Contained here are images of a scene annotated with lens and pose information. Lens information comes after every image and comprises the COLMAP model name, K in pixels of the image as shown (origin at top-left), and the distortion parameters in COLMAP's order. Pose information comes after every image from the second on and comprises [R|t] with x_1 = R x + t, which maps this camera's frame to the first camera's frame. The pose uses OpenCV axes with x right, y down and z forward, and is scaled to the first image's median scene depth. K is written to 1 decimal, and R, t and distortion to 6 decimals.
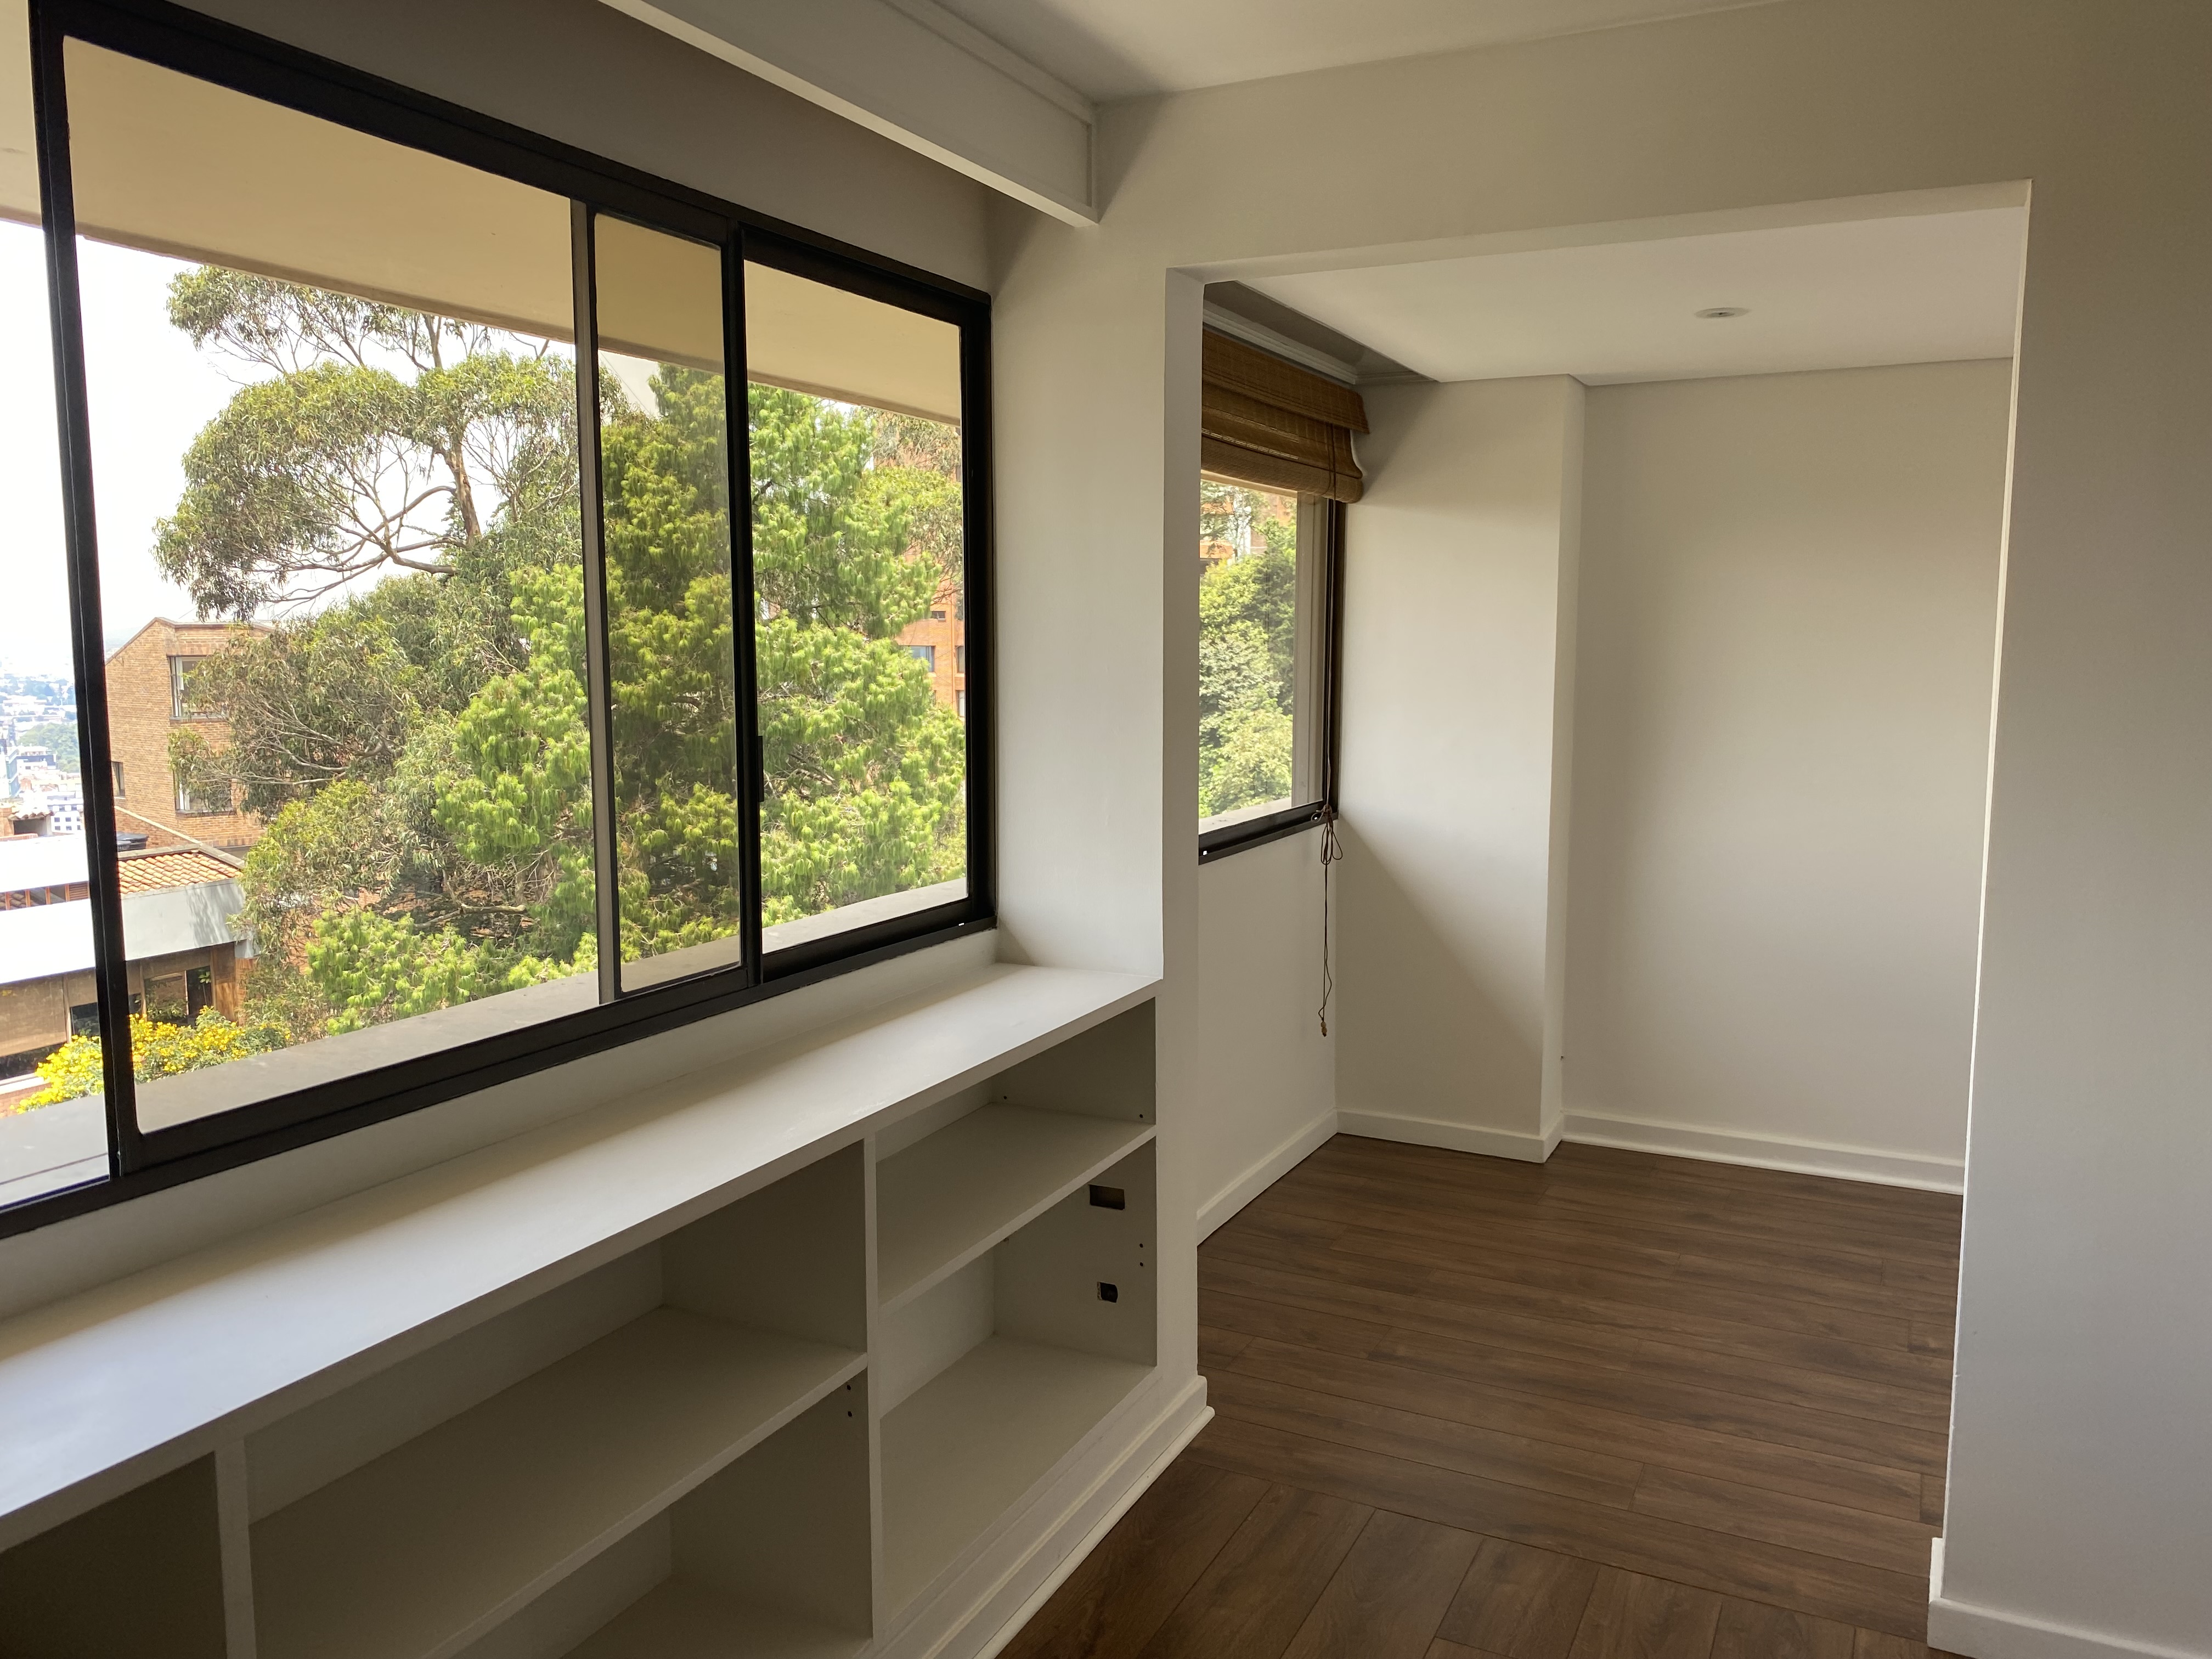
lens RADIAL K [[1719.2, 0, 1094.6], [0, 1719.2, 838.2], [0, 0, 1]] dist [0.064103, -0.071417]
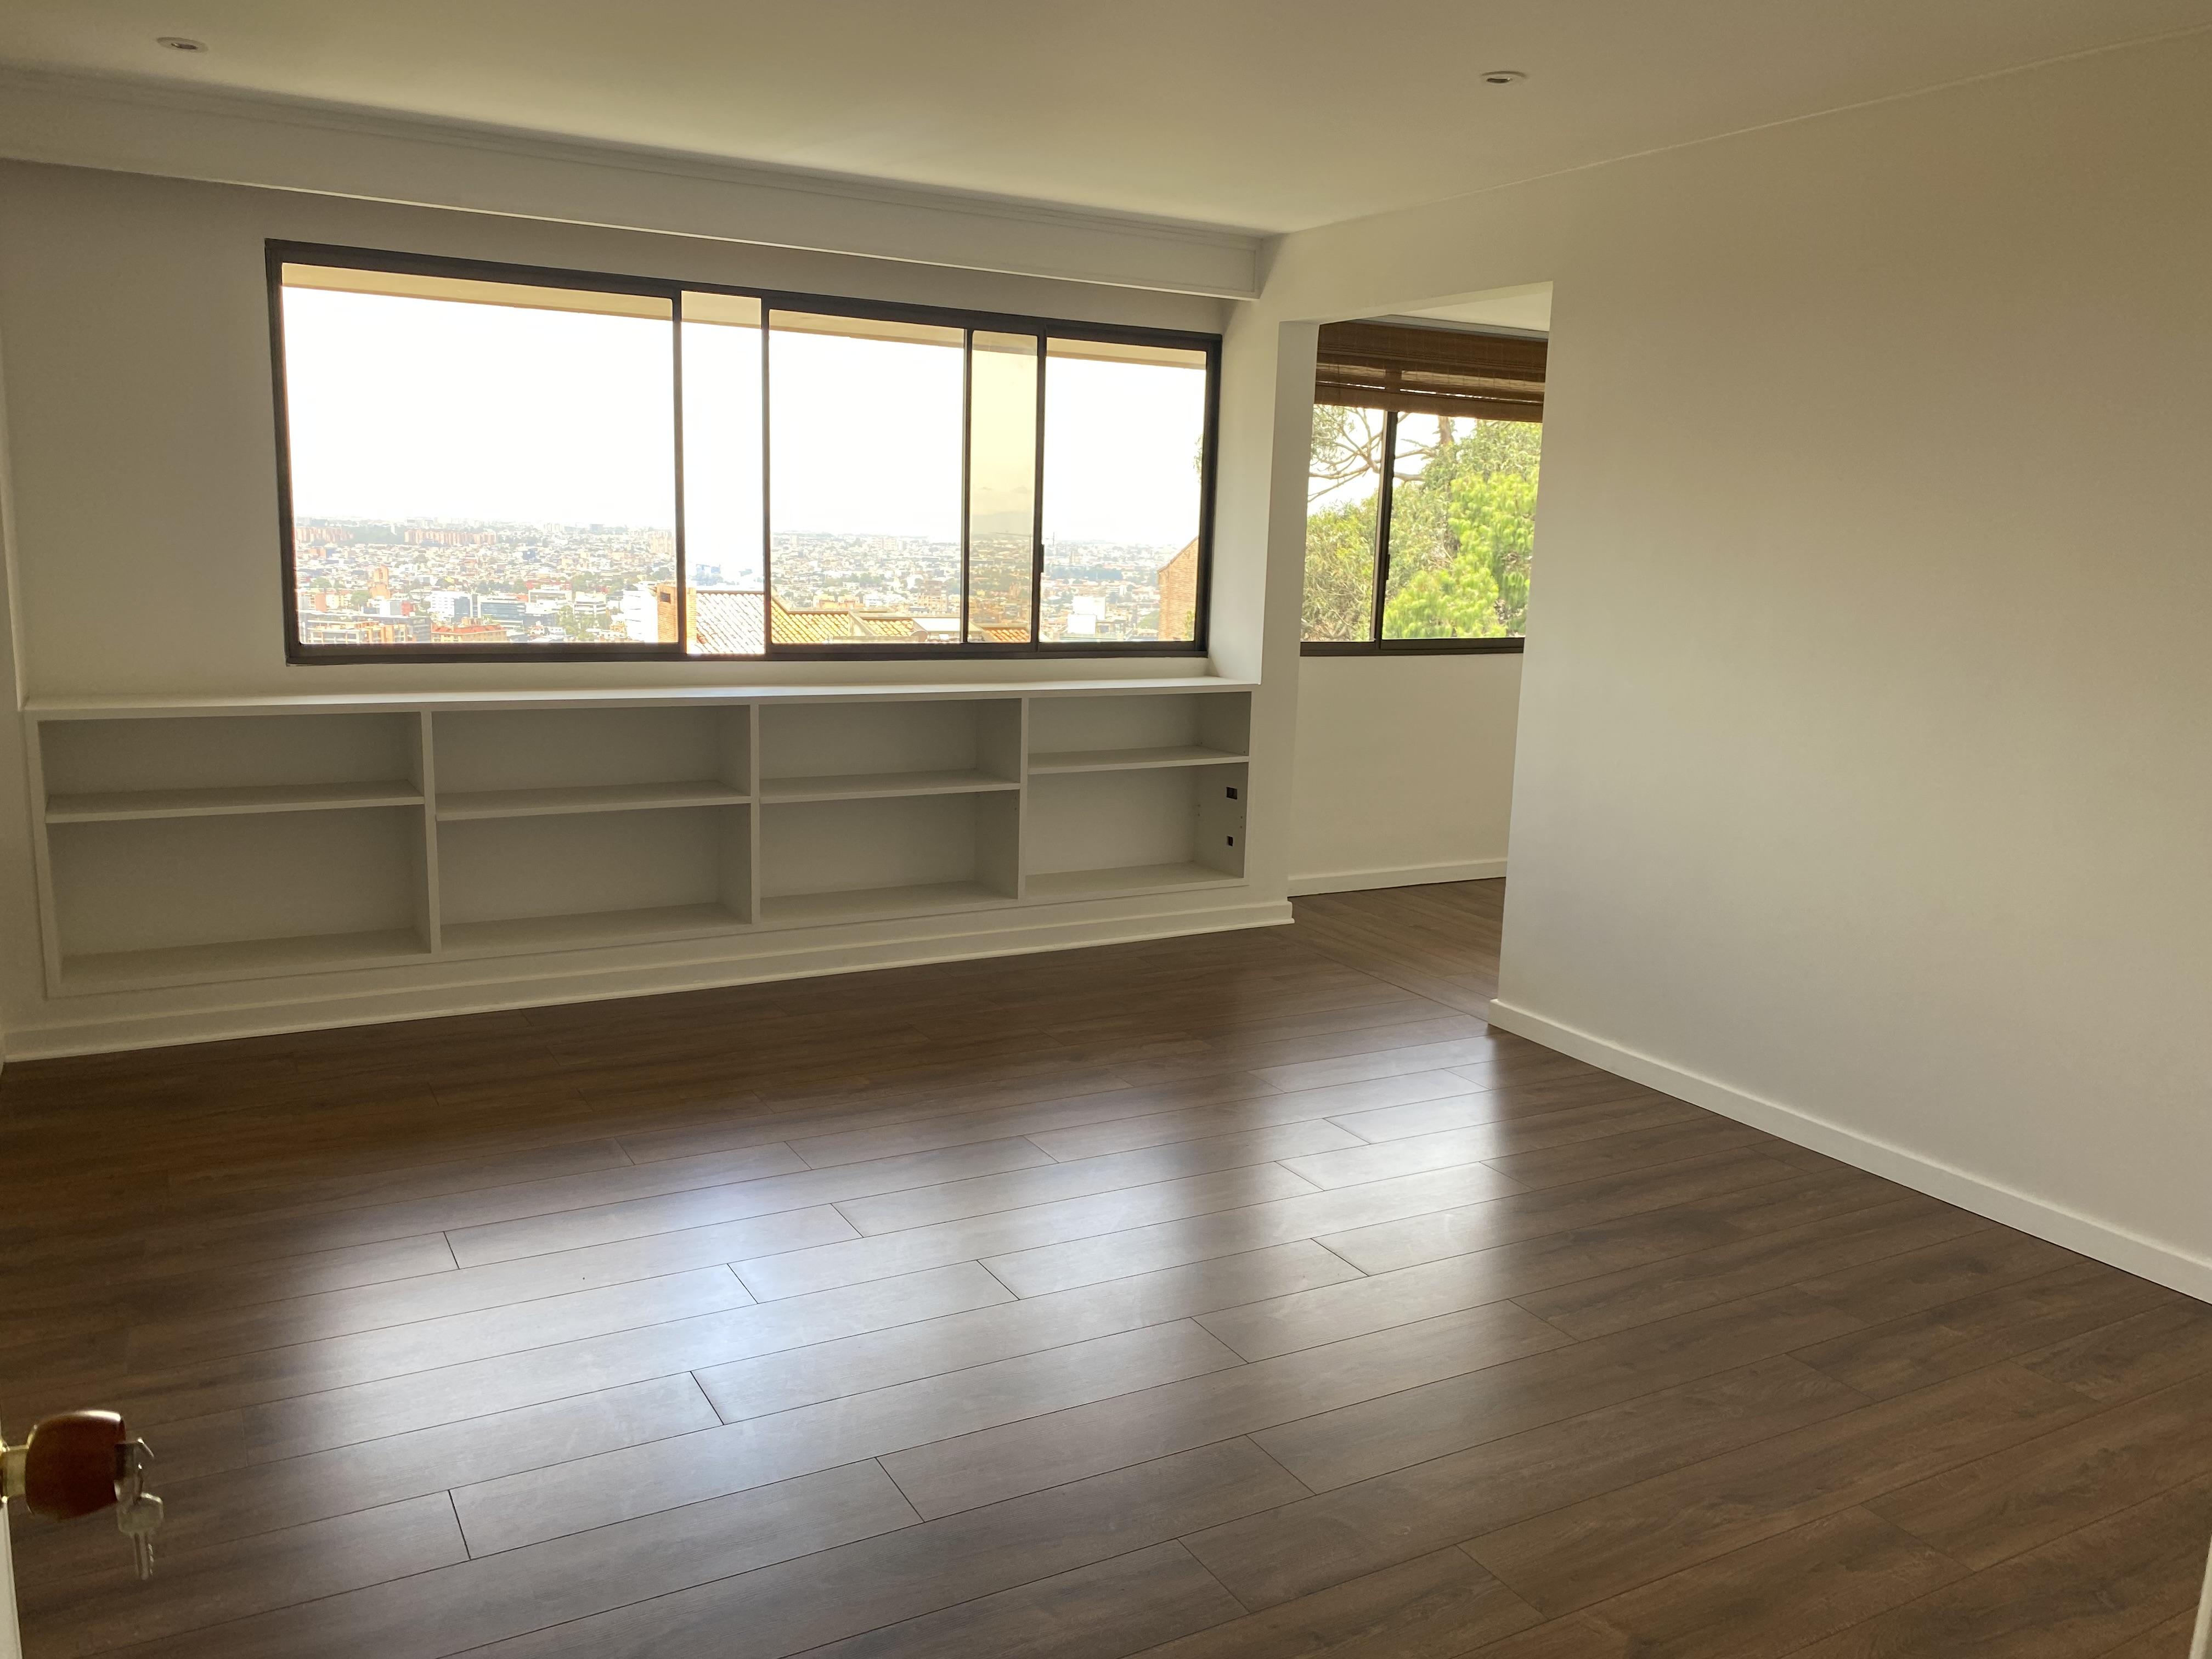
lens RADIAL K [[1719.2, 0, 1049.3], [0, 1719.2, 855.0], [0, 0, 1]] dist [0.064103, -0.071417]
pose [[0.818041, 0.130433, -0.560175, 0.116488], [-0.096752, 0.991274, 0.089522, 0.014726], [0.566964, -0.019035, 0.823523, -0.092769]]
